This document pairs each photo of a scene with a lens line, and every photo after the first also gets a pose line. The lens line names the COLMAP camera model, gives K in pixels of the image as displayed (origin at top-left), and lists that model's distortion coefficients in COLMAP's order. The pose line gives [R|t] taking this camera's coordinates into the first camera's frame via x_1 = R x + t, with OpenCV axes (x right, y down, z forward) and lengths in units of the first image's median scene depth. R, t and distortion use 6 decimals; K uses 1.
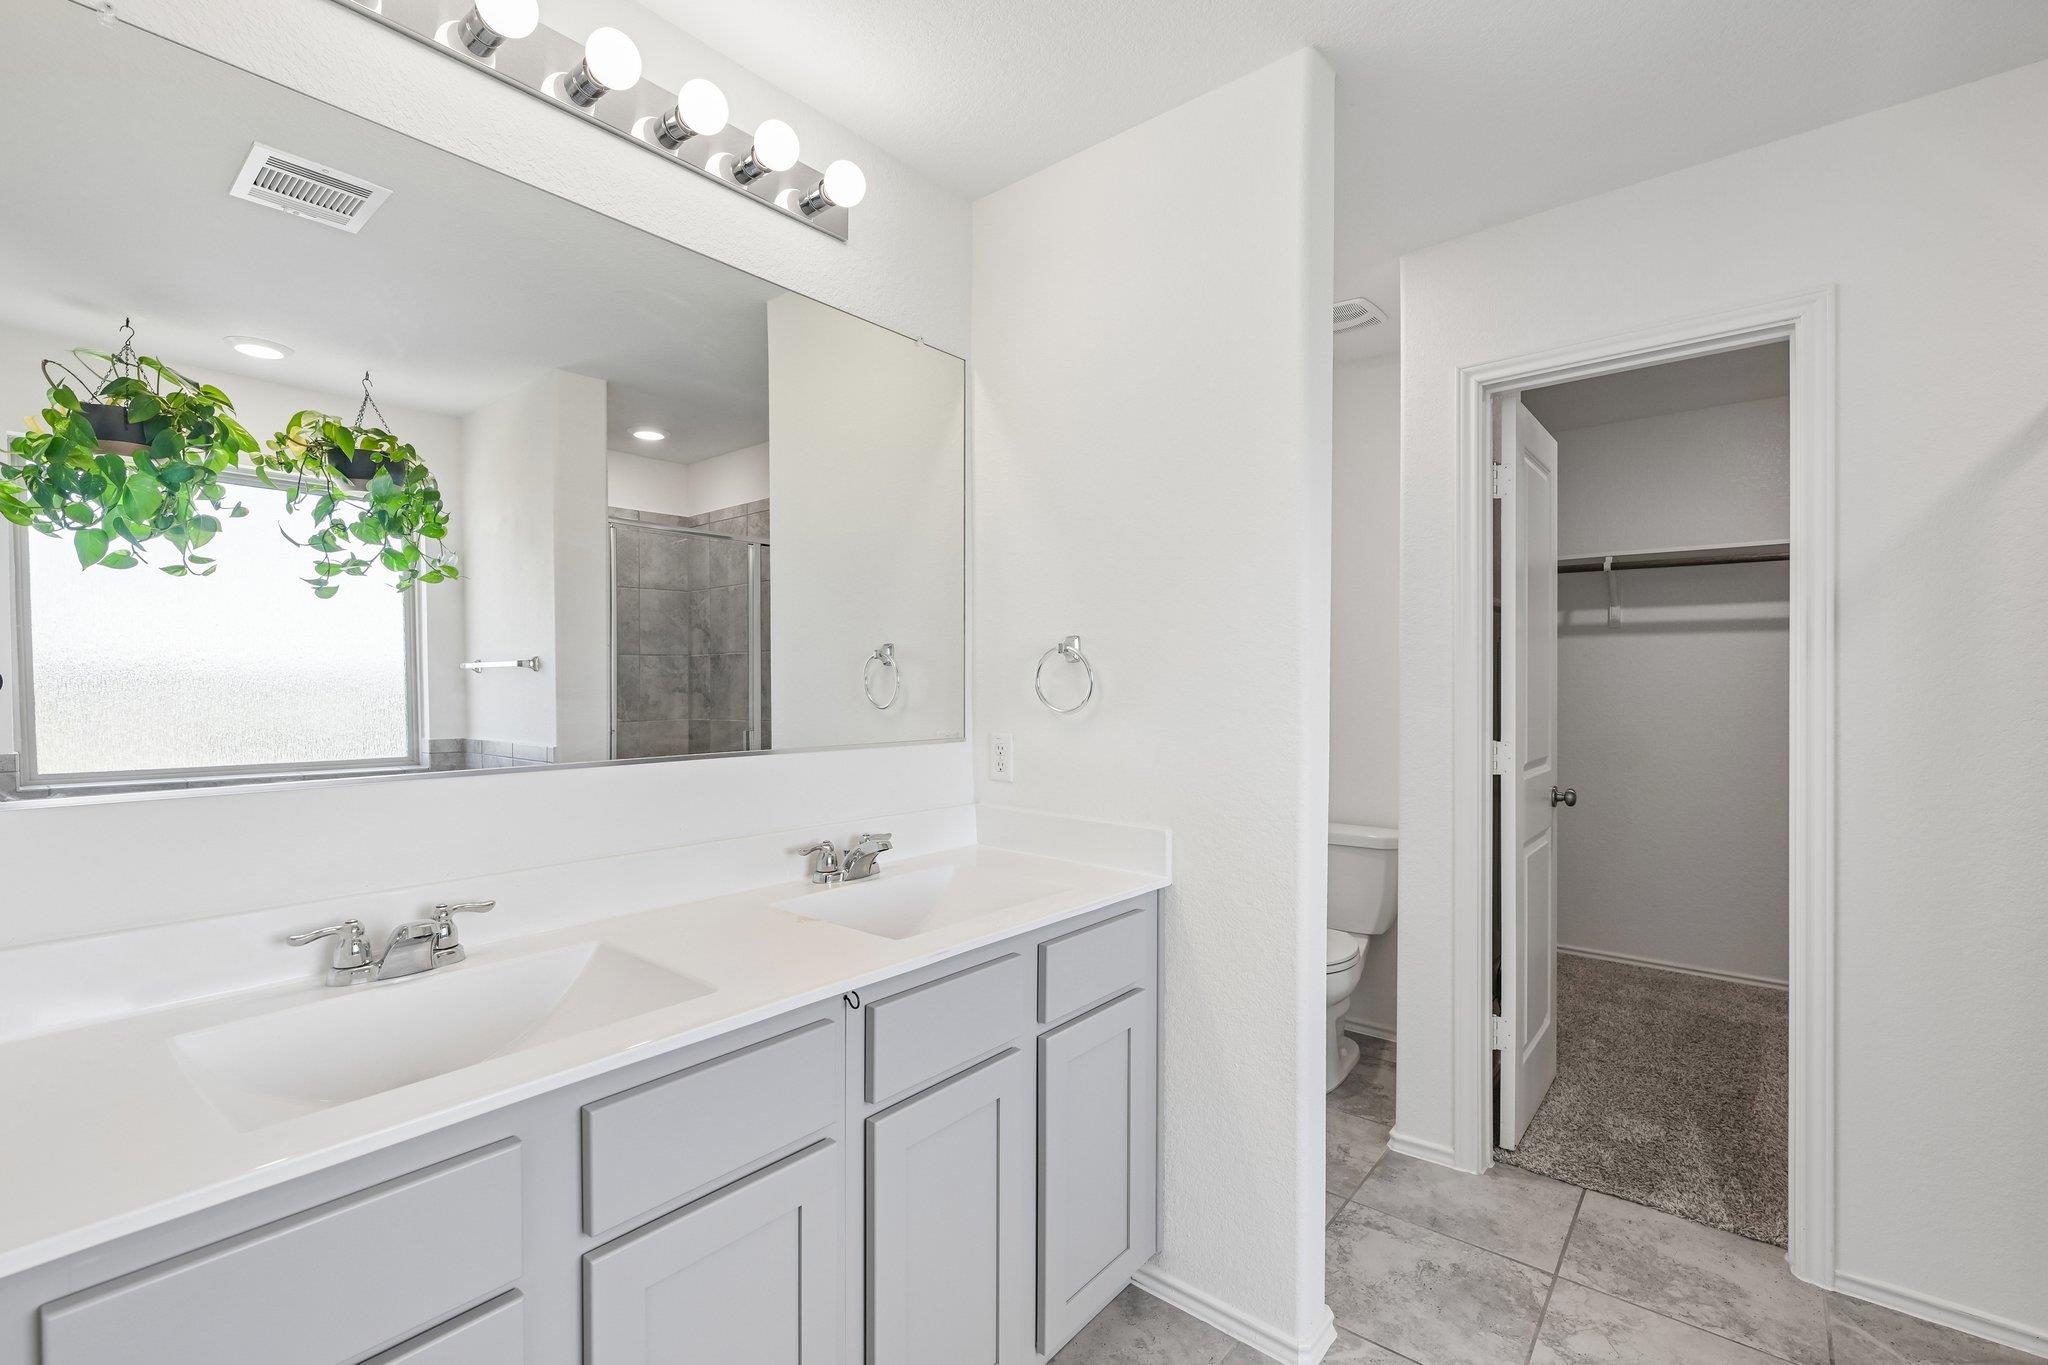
lens RADIAL K [[870.8, 0, 1028.0], [0, 870.8, 672.7], [0, 0, 1]] dist [0.000006, 0.000936]
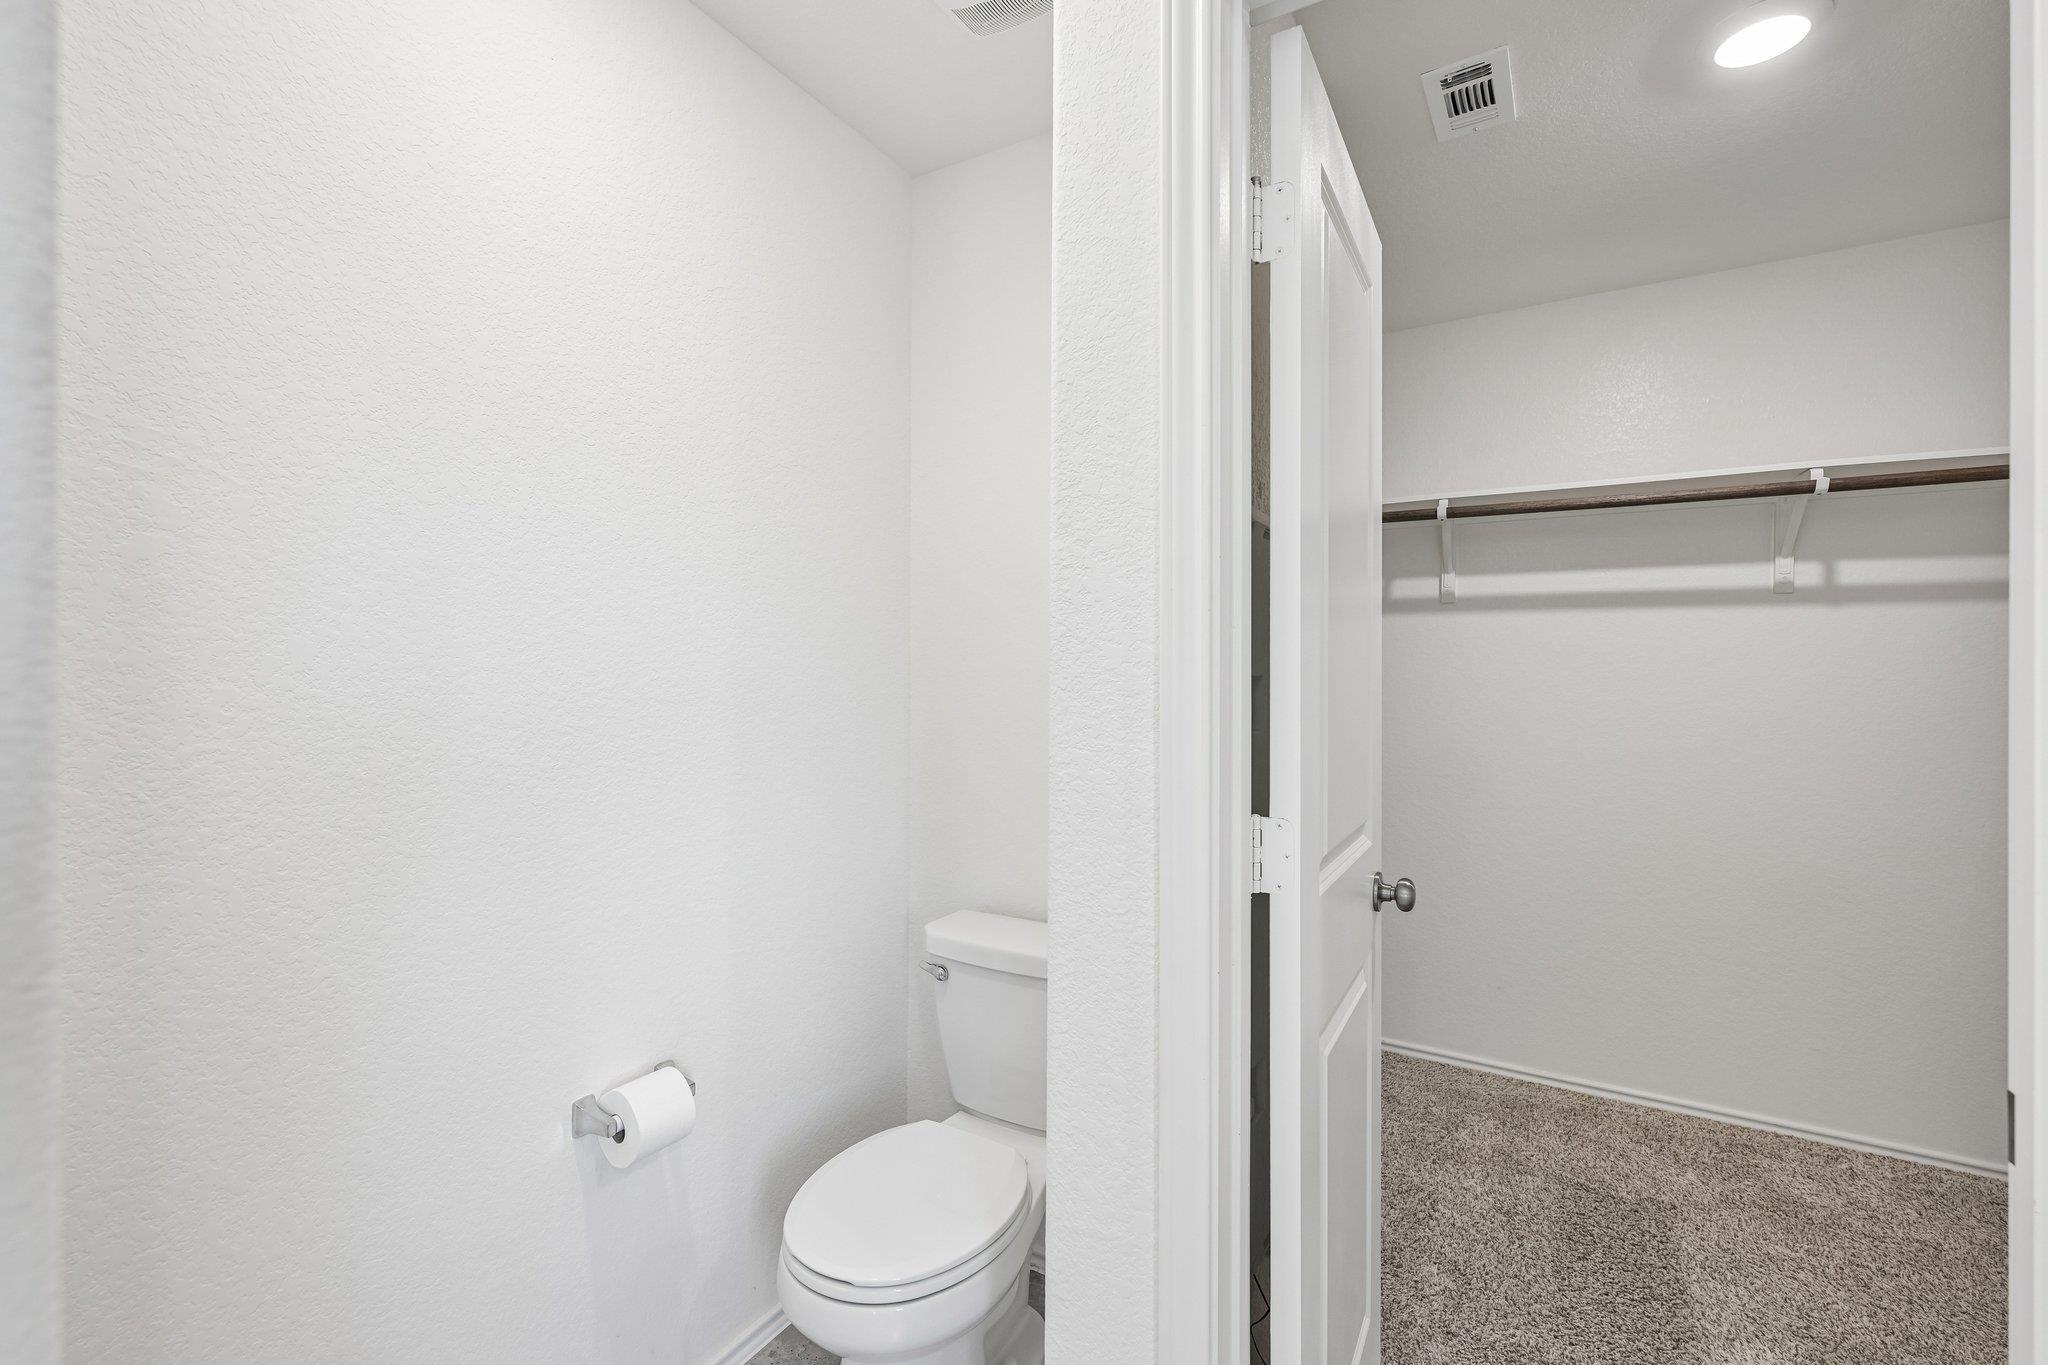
lens RADIAL K [[870.8, 0, 1029.6], [0, 870.8, 669.8], [0, 0, 1]] dist [0.000006, 0.000936]
pose [[0.984928, -0.001581, 0.172957, 0.234595], [0.001202, 0.999997, 0.002292, 0.002790], [-0.172960, -0.002049, 0.984927, 0.396771]]
